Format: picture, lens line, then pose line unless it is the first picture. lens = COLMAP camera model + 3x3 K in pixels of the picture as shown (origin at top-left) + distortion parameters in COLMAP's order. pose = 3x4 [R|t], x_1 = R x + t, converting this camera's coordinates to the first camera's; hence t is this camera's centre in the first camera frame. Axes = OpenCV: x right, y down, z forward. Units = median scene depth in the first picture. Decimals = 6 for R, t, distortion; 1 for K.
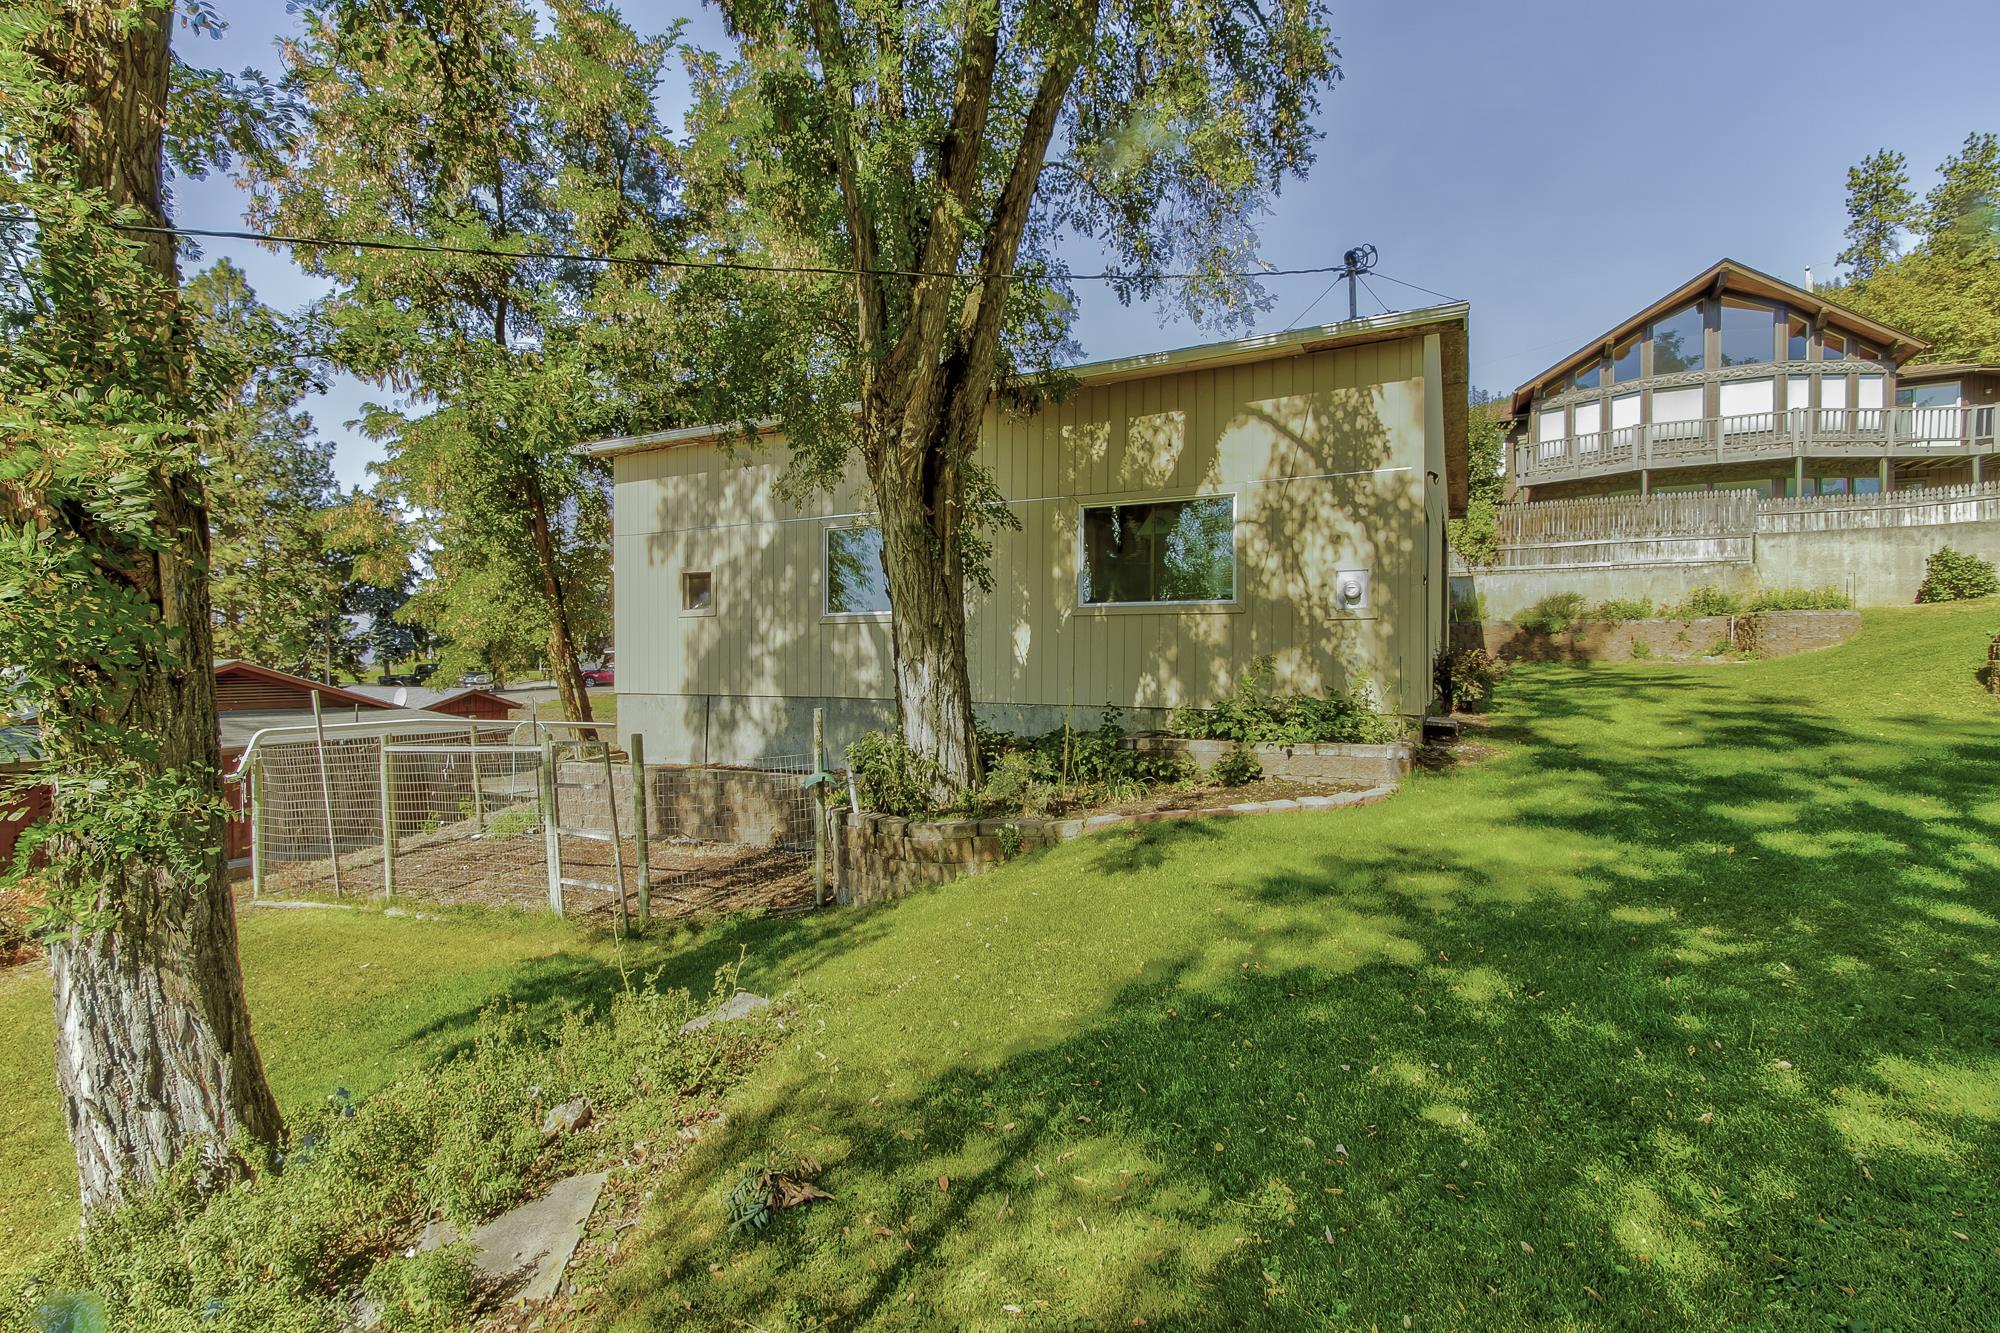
lens RADIAL K [[916.9, 0, 993.7], [0, 916.9, 669.1], [0, 0, 1]] dist [0.000393, 0.000027]
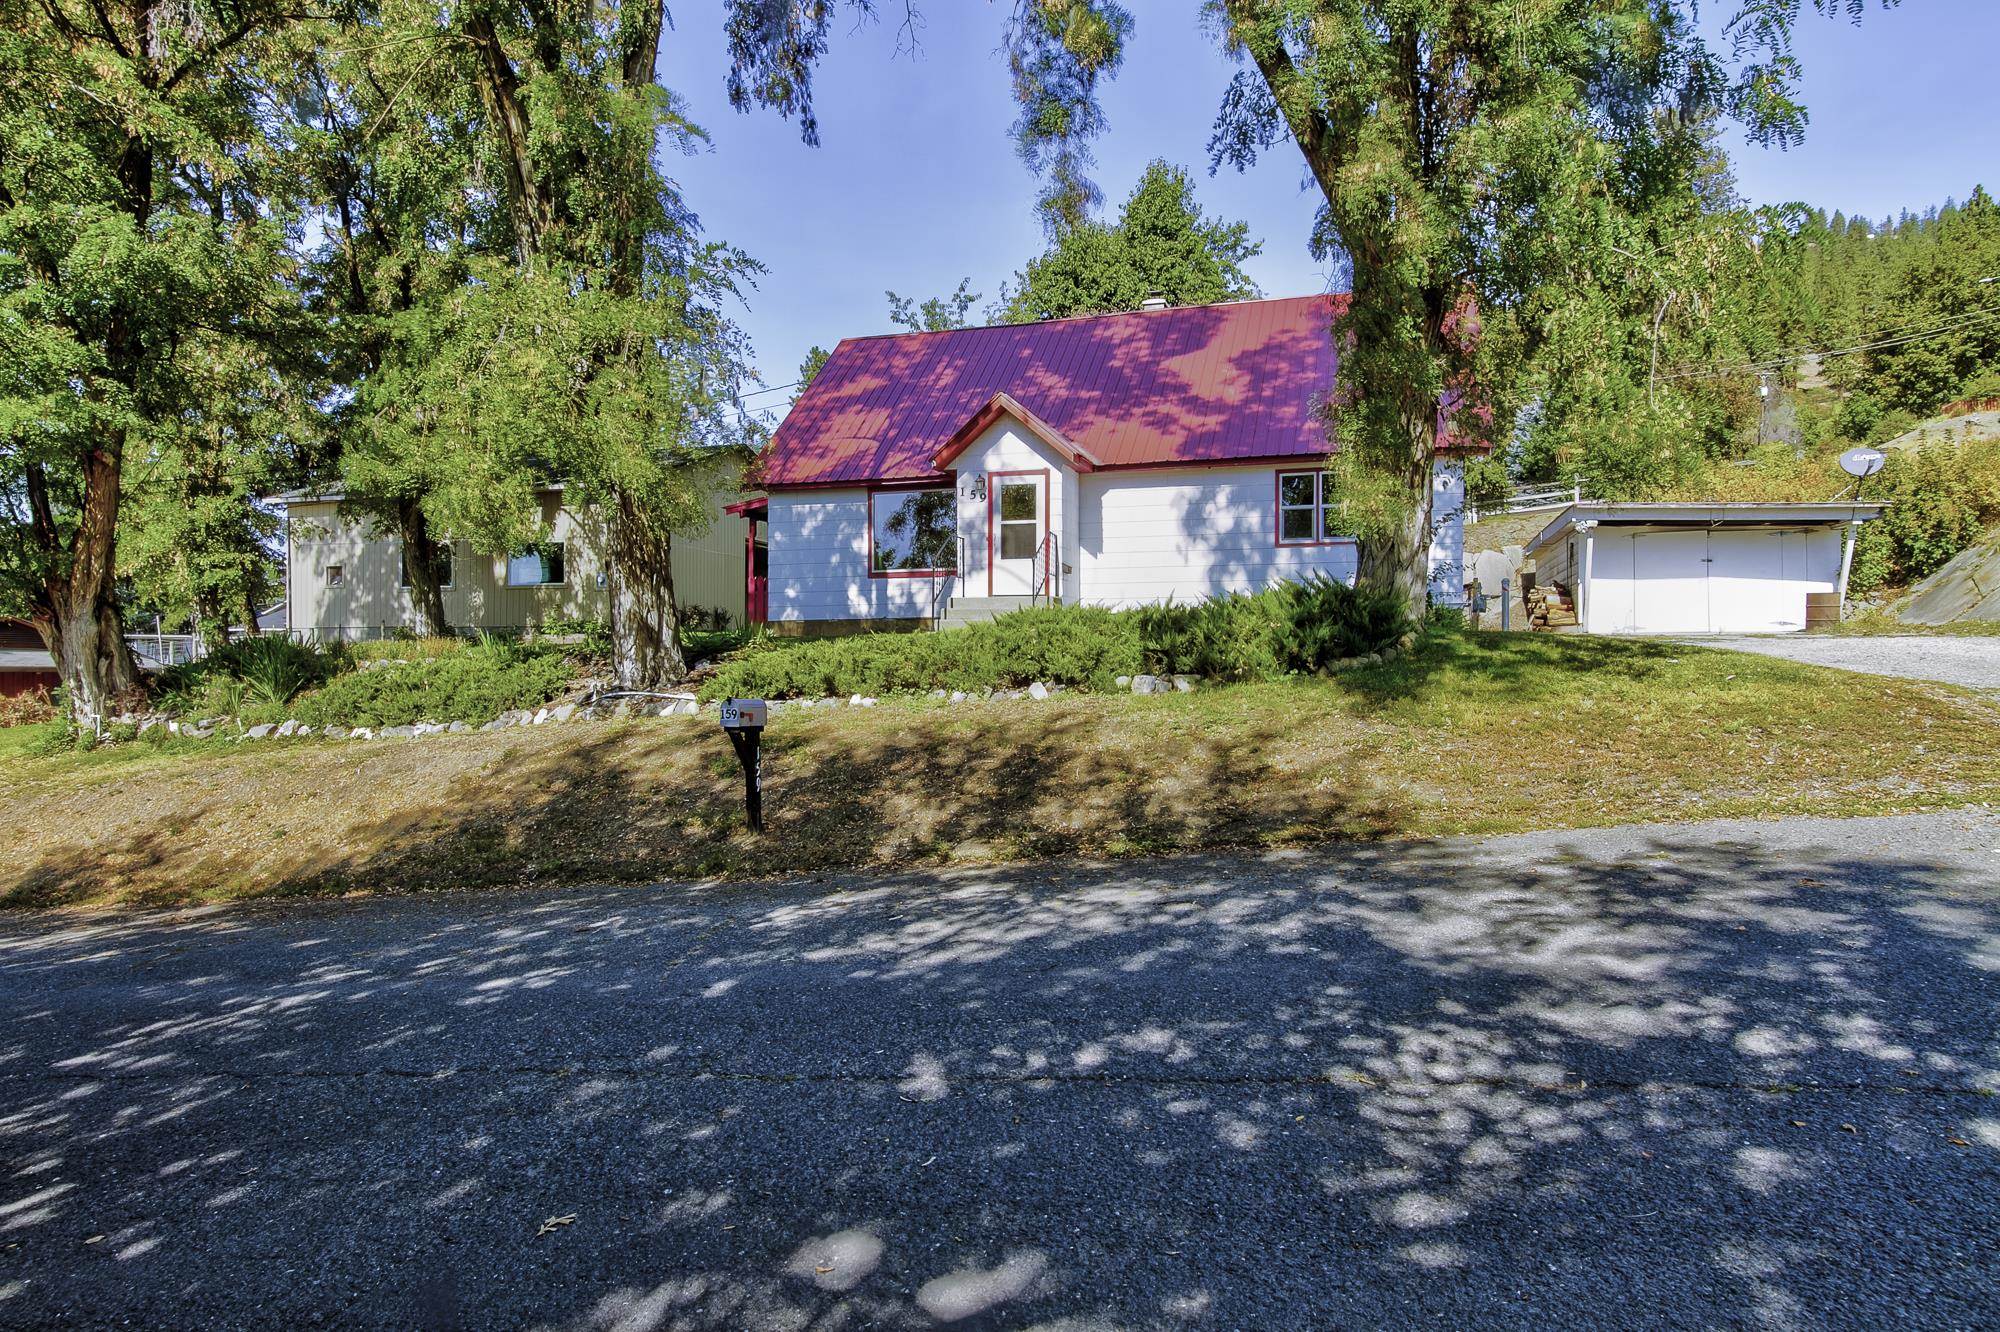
lens RADIAL K [[1235.4, 0, 998.4], [0, 1235.4, 663.5], [0, 0, 1]] dist [-0.008056, -0.000529]
pose [[0.982591, 0.007930, 0.185613, 0.451299], [-0.005093, 0.999863, -0.015759, 0.101899], [-0.185712, 0.014540, 0.982497, -1.373404]]
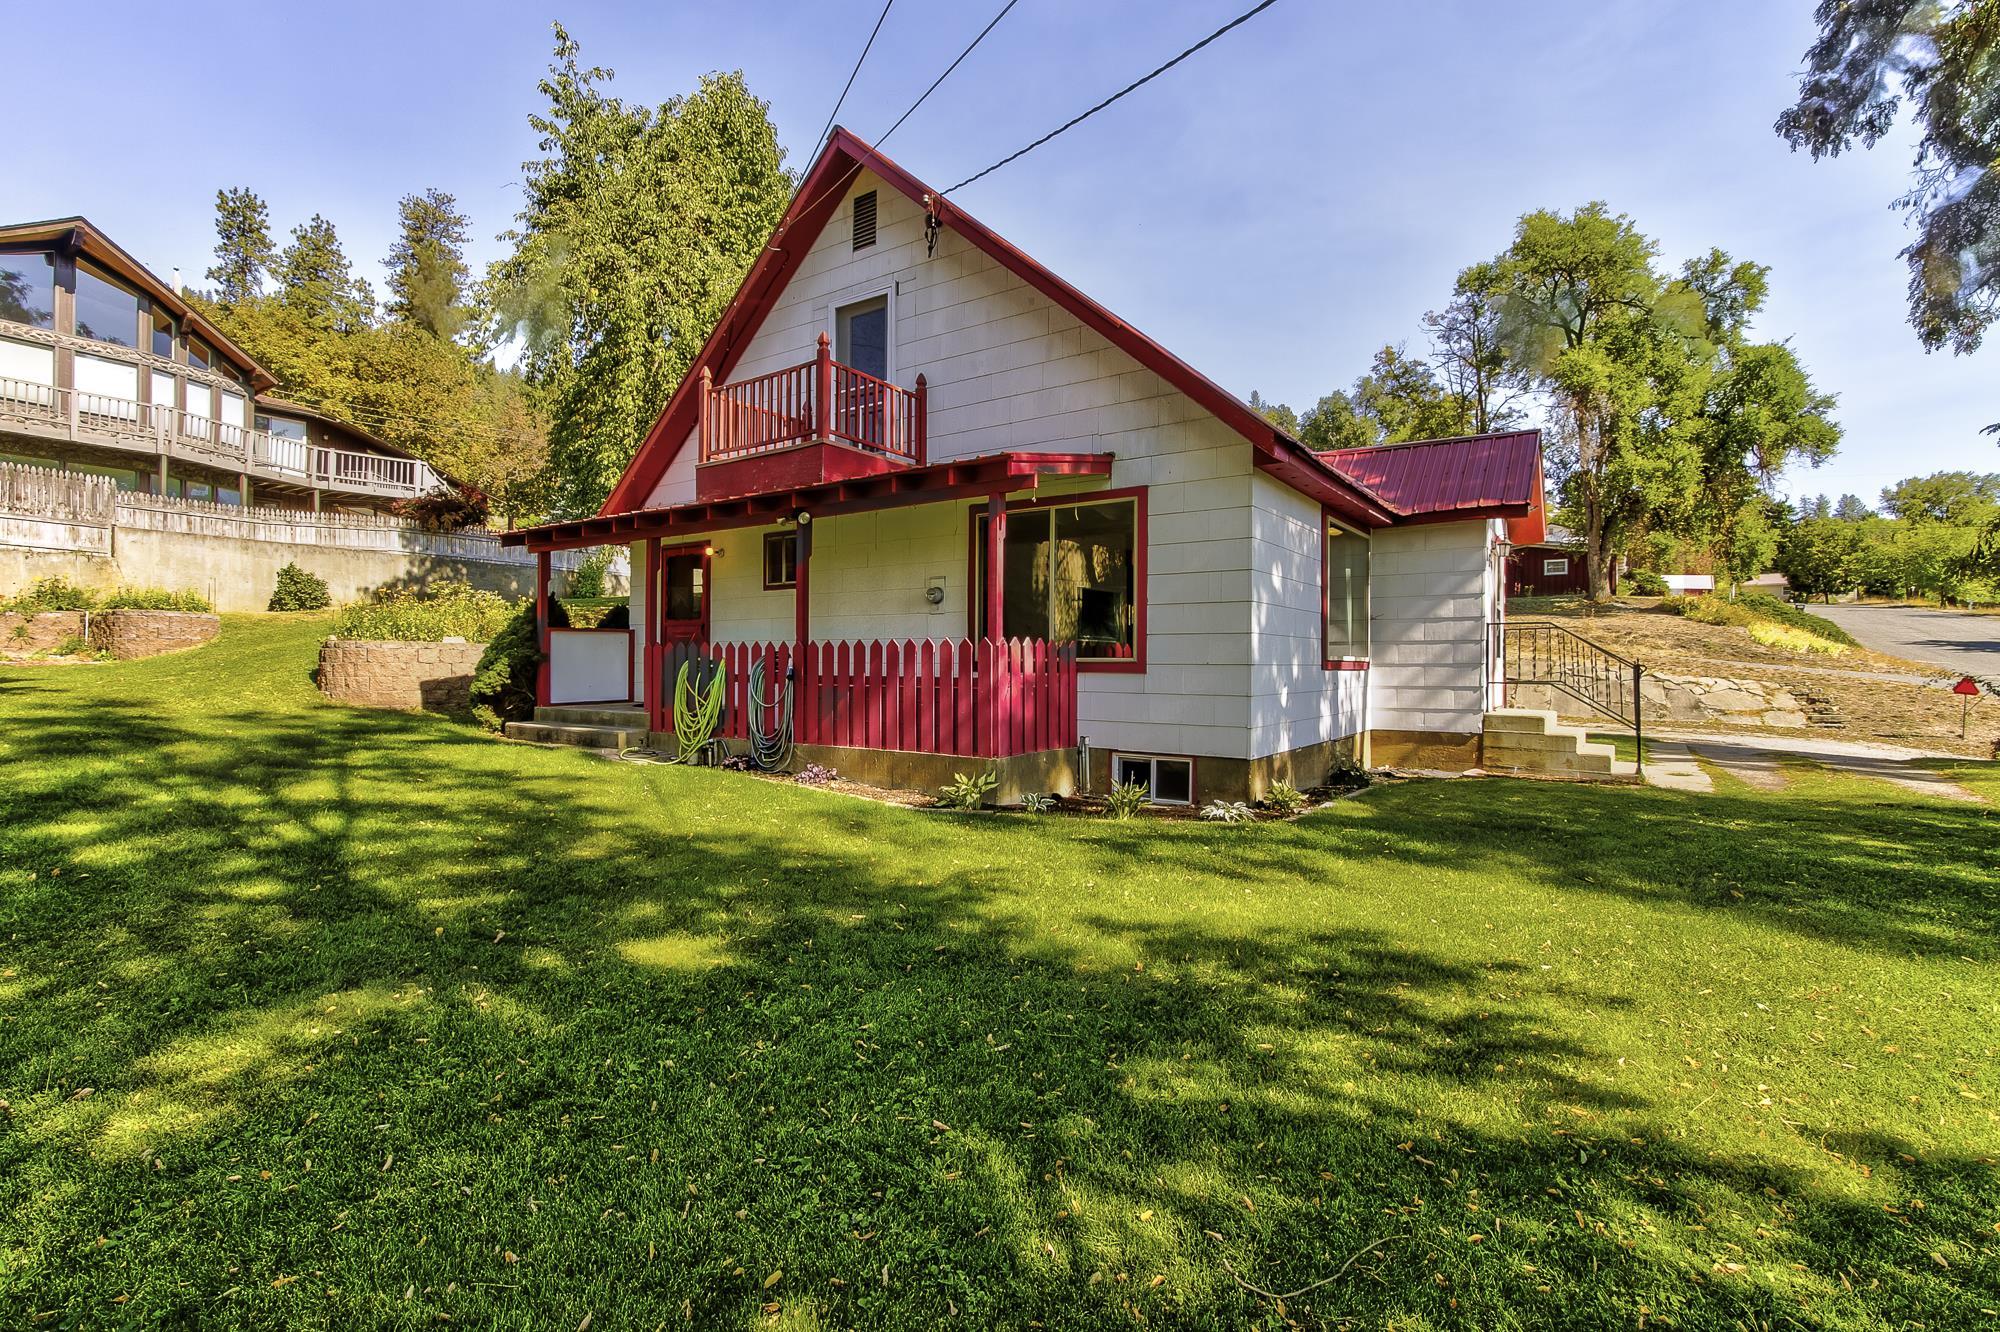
lens RADIAL K [[916.9, 0, 996.8], [0, 916.9, 666.9], [0, 0, 1]] dist [0.000393, 0.000027]
pose [[0.116395, 0.003473, 0.993197, 0.005269], [0.000139, 0.999994, -0.003513, 0.000031], [-0.993203, 0.000547, 0.116394, -0.004483]]
